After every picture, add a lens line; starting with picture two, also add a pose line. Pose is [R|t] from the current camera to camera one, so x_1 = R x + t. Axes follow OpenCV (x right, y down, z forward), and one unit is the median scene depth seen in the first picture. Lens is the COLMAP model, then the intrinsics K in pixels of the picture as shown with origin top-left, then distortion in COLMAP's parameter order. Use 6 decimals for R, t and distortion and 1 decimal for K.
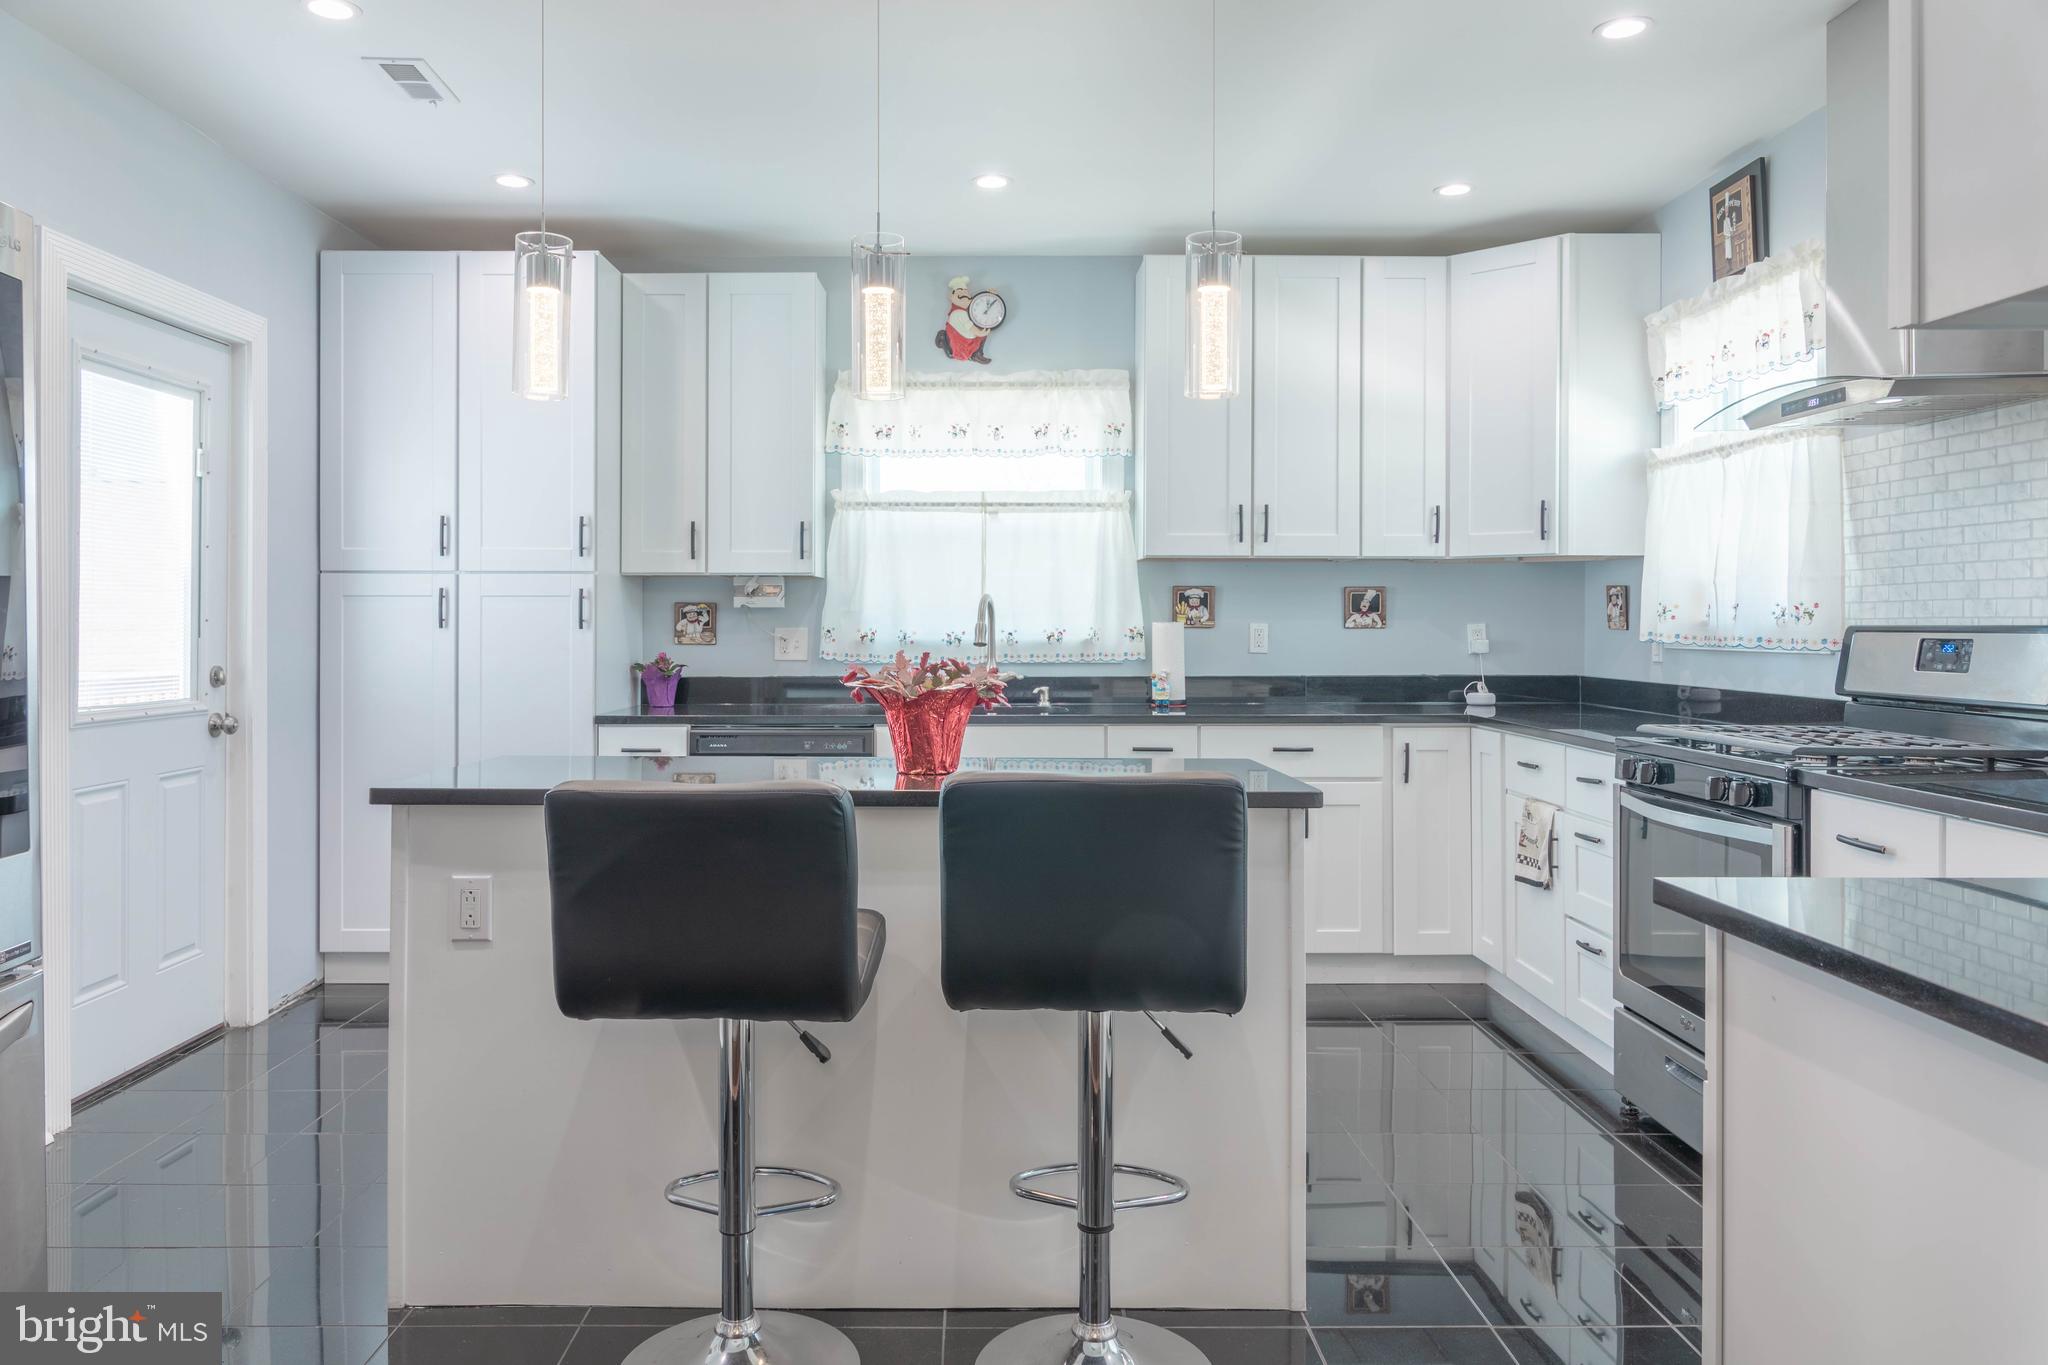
lens RADIAL K [[1450.4, 0, 1009.6], [0, 1450.4, 605.7], [0, 0, 1]] dist [-0.012491, 0.014475]
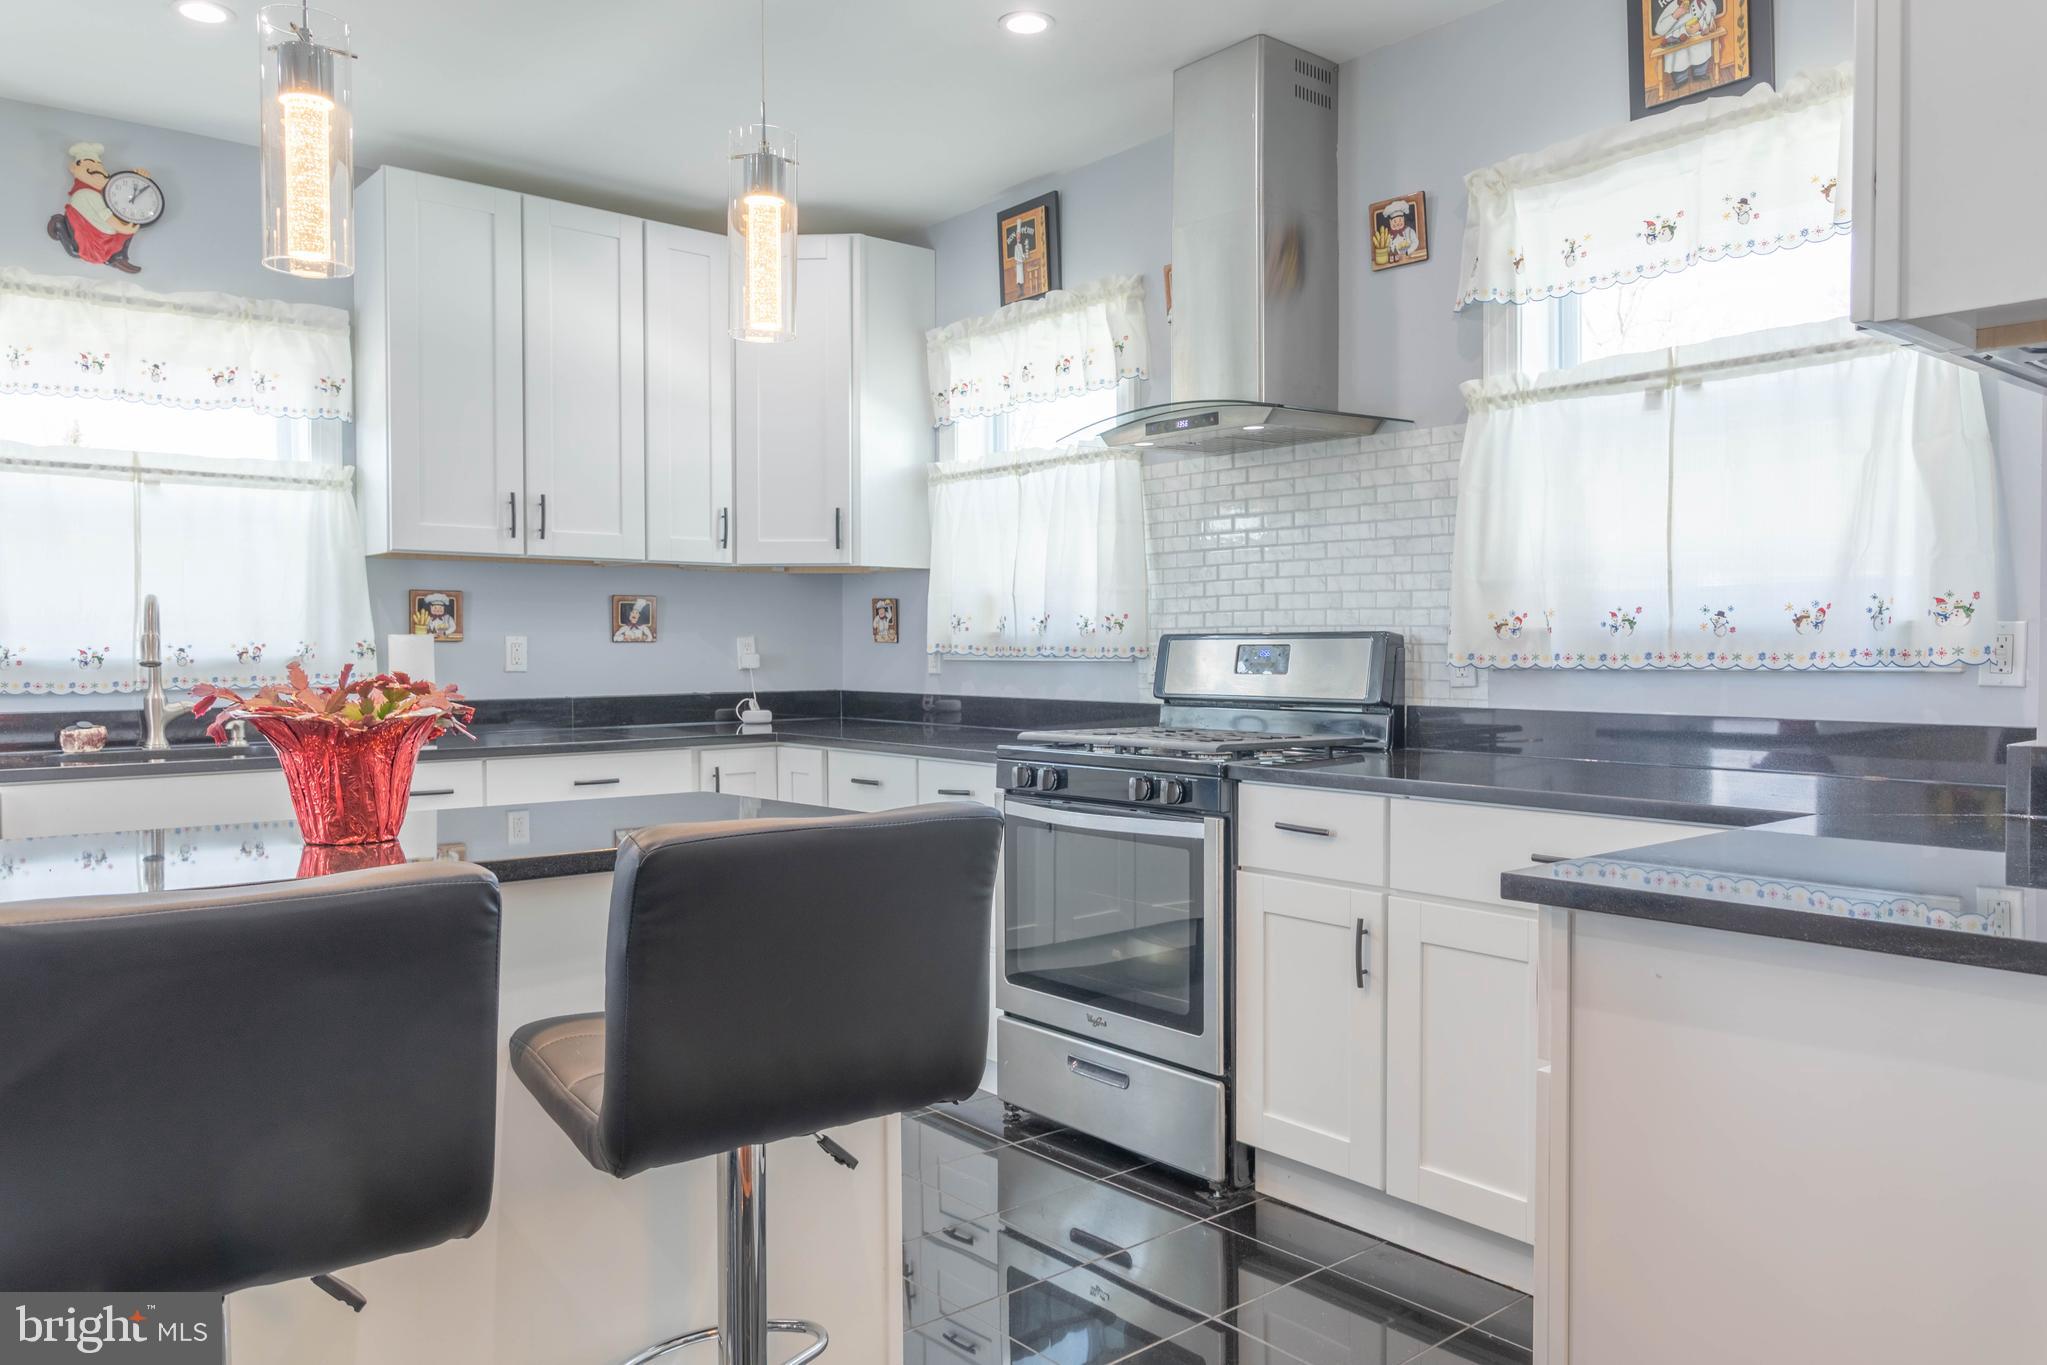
lens RADIAL K [[1449.7, 0, 1035.8], [0, 1449.7, 681.7], [0, 0, 1]] dist [-0.012491, 0.014475]
pose [[0.760066, -0.018008, 0.649596, -0.159606], [-0.003891, 0.999472, 0.032260, 0.011223], [-0.649834, -0.027048, 0.759595, 0.177433]]
